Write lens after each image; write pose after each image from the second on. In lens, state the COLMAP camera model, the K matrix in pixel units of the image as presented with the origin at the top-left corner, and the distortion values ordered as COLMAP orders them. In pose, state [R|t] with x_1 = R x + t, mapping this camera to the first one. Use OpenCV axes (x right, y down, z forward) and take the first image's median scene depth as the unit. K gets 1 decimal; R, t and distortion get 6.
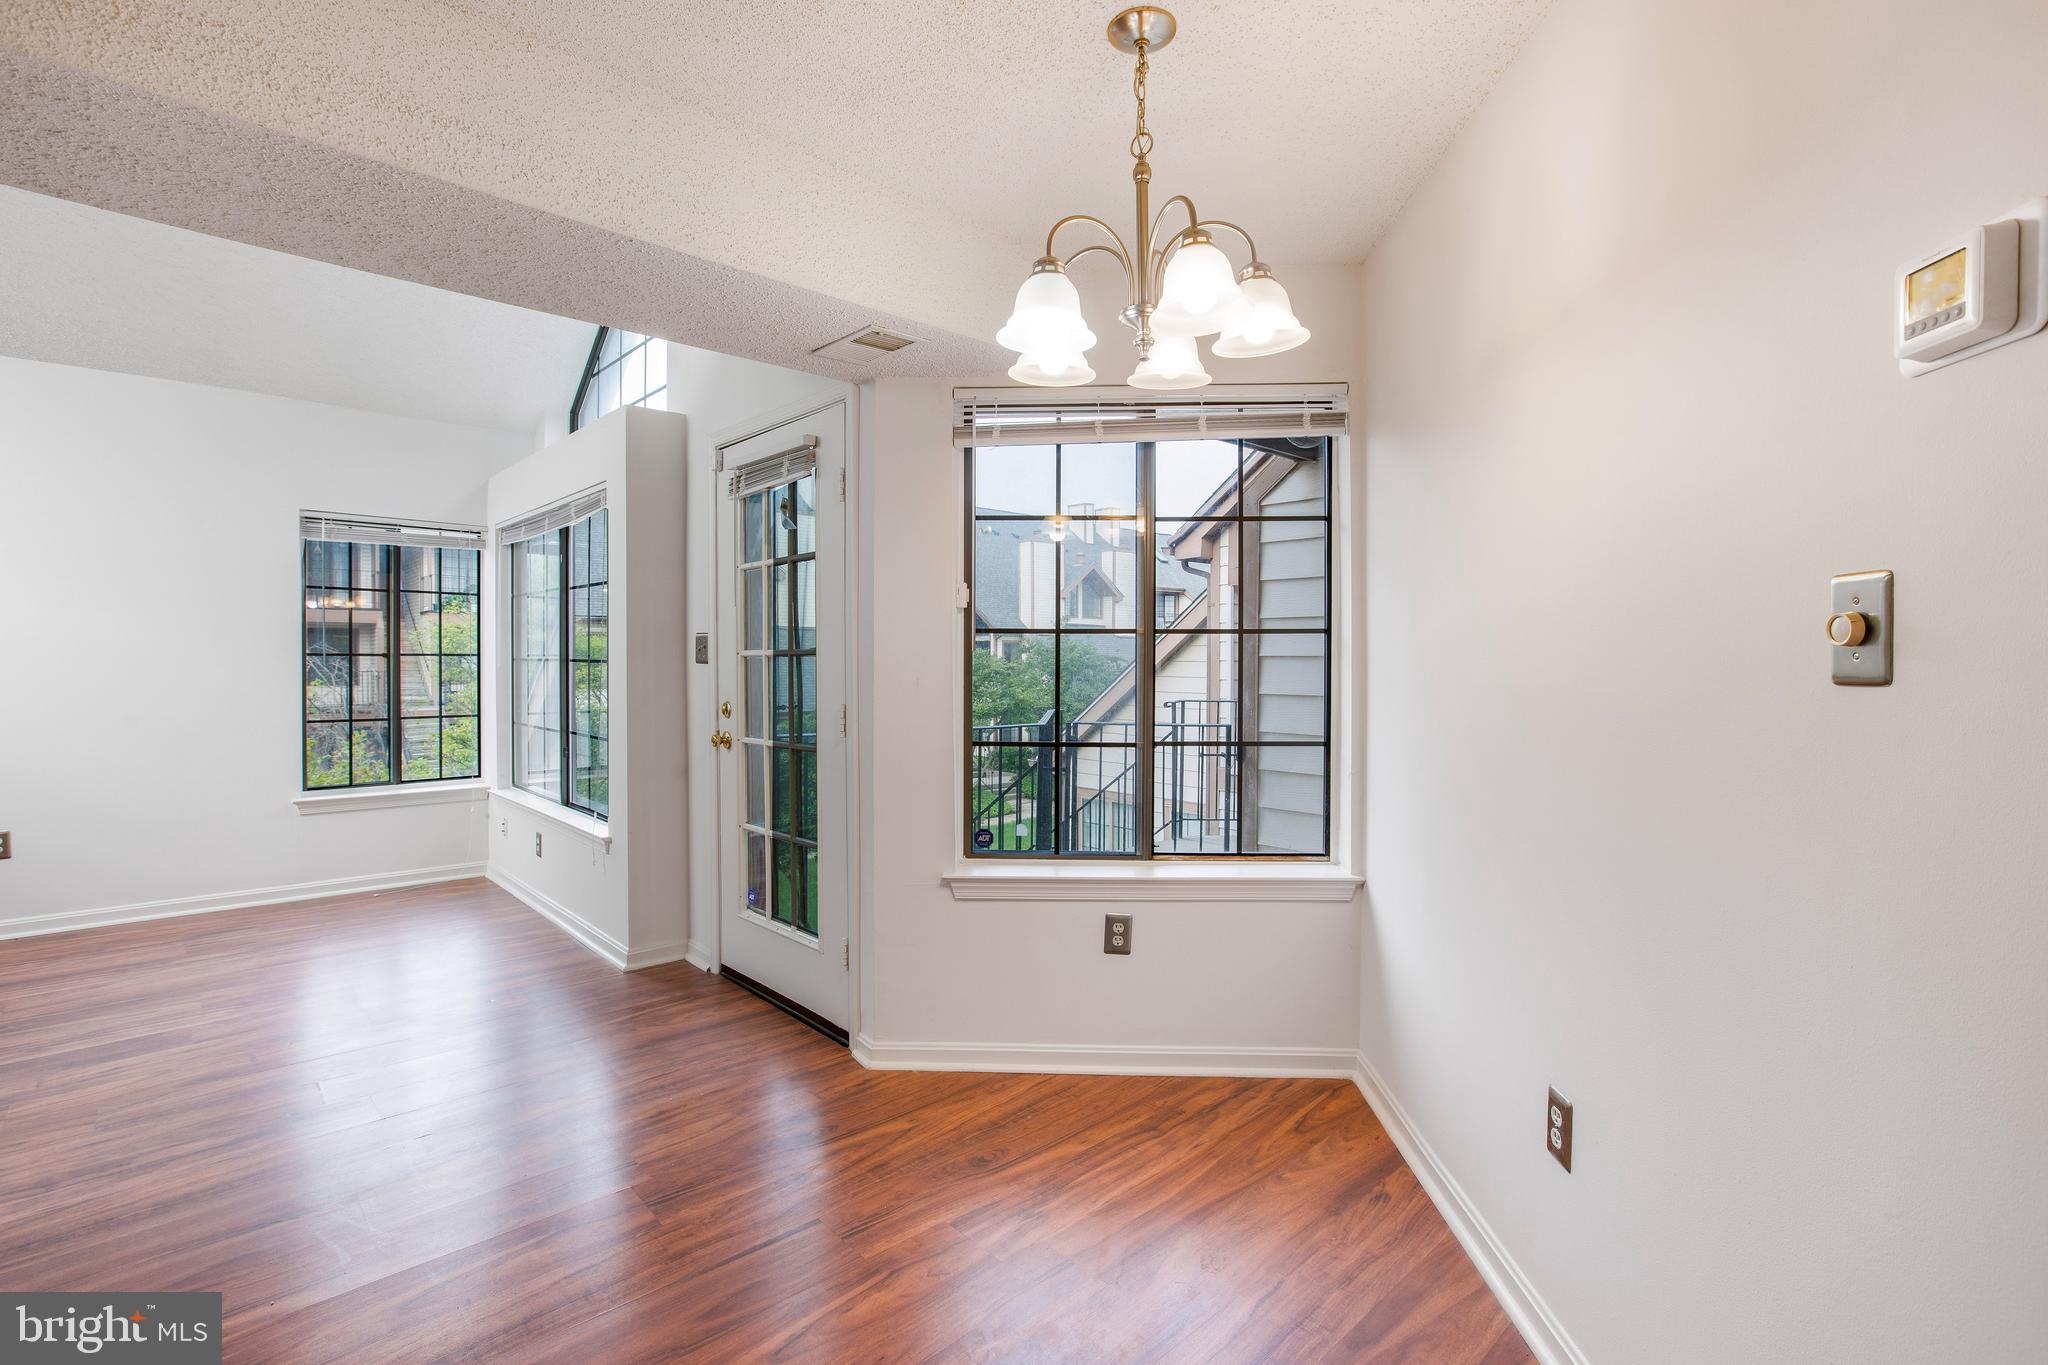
lens RADIAL K [[940.3, 0, 1030.4], [0, 940.3, 671.2], [0, 0, 1]] dist [0.000400, 0.014389]
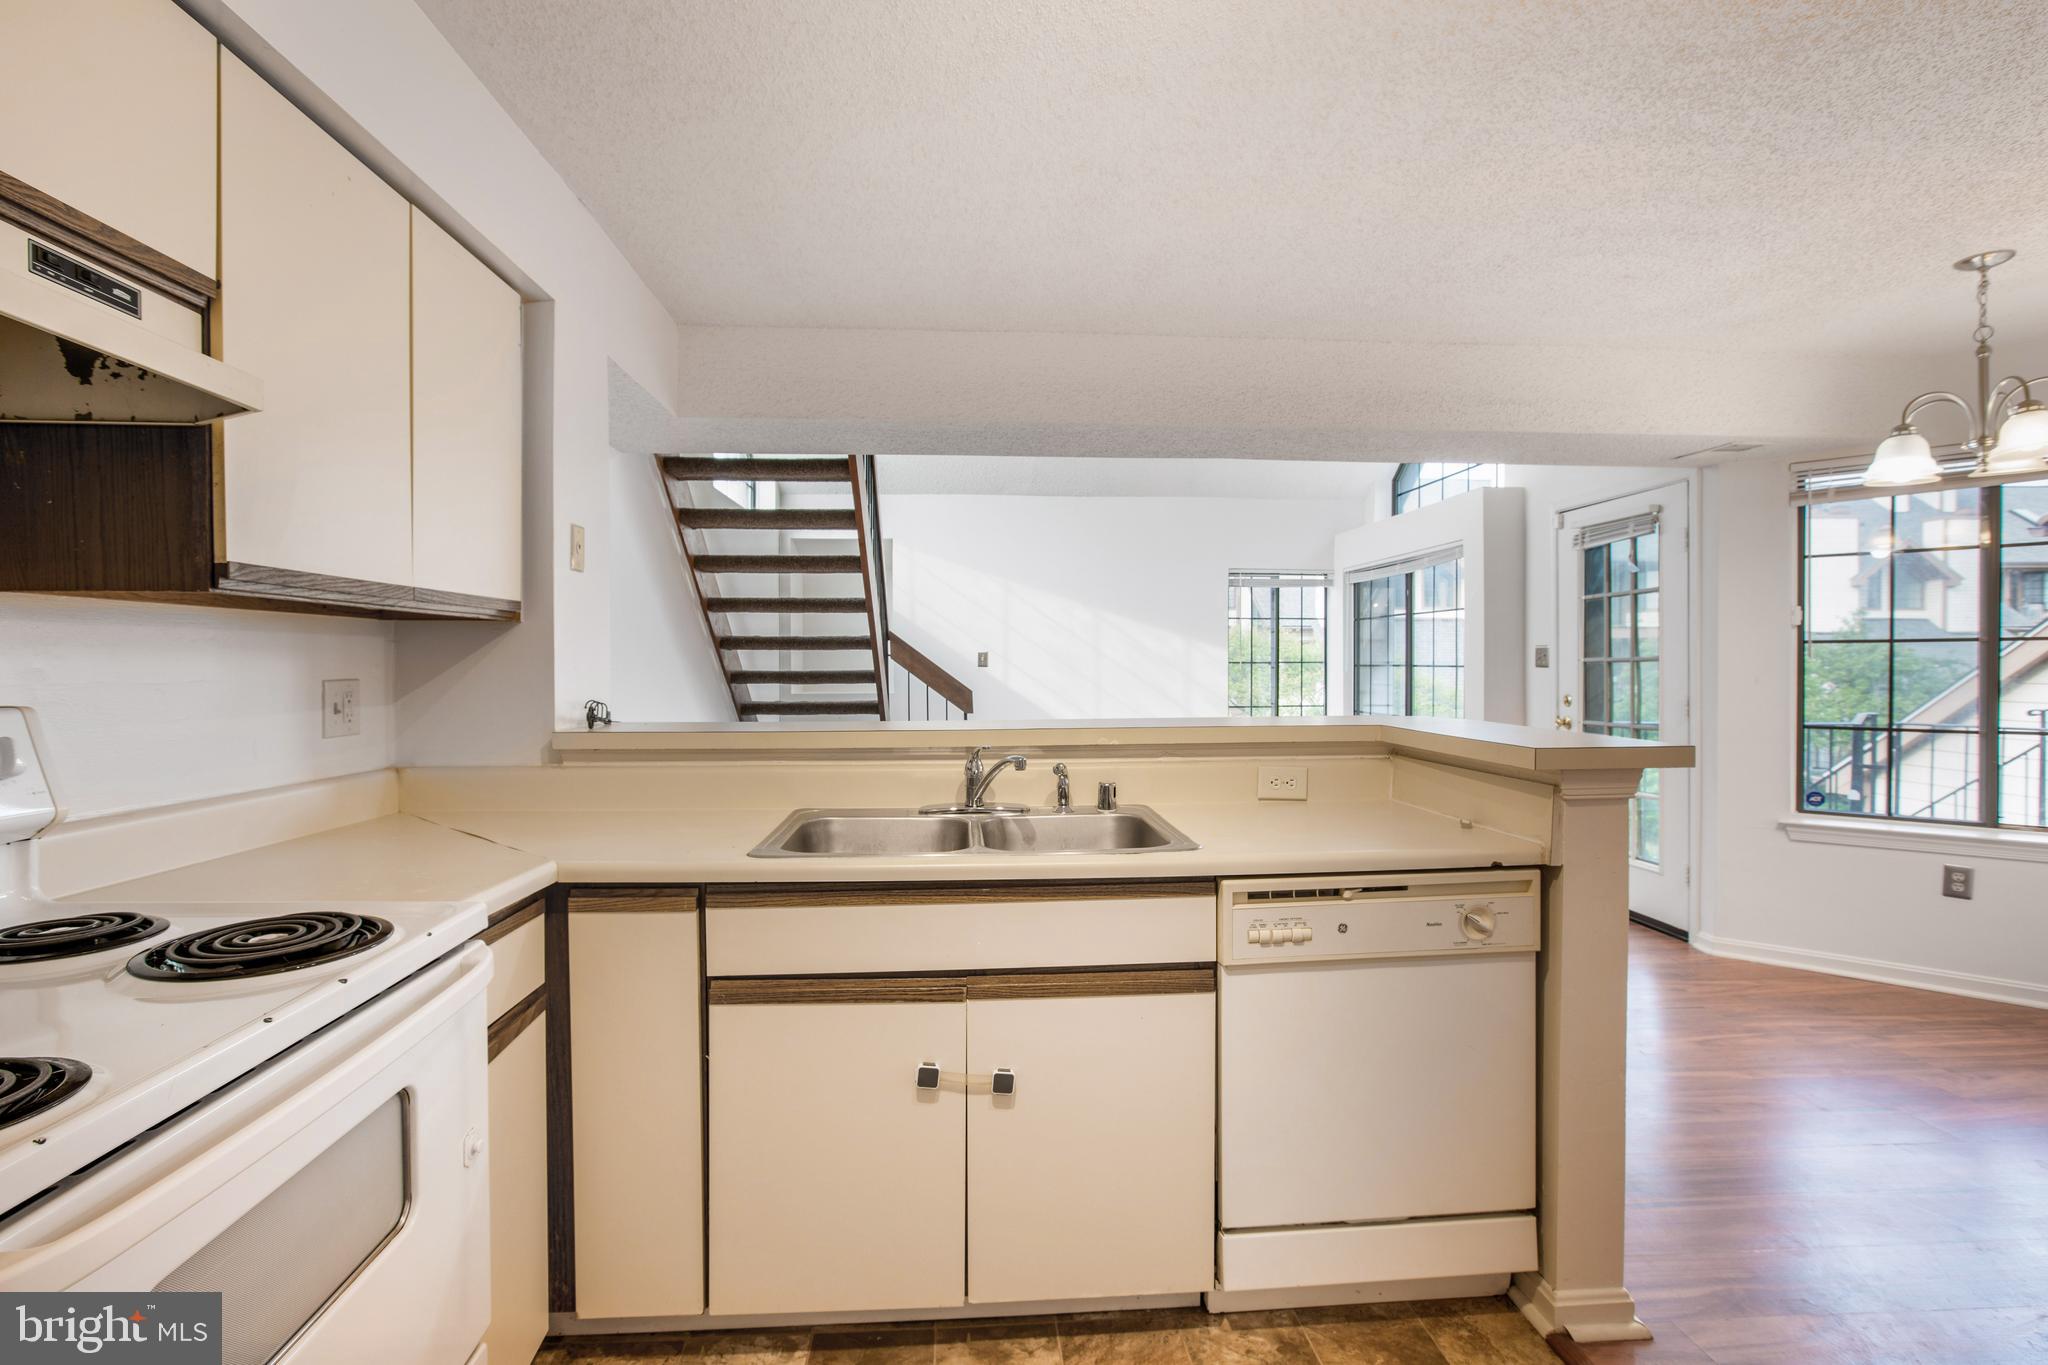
lens RADIAL K [[962.3, 0, 1013.7], [0, 962.3, 673.1], [0, 0, 1]] dist [-0.035493, 0.018914]
pose [[0.772500, 0.001907, -0.635012, -0.078525], [-0.004251, 0.999989, -0.002167, 0.009232], [0.635001, 0.004374, 0.772499, -0.772061]]
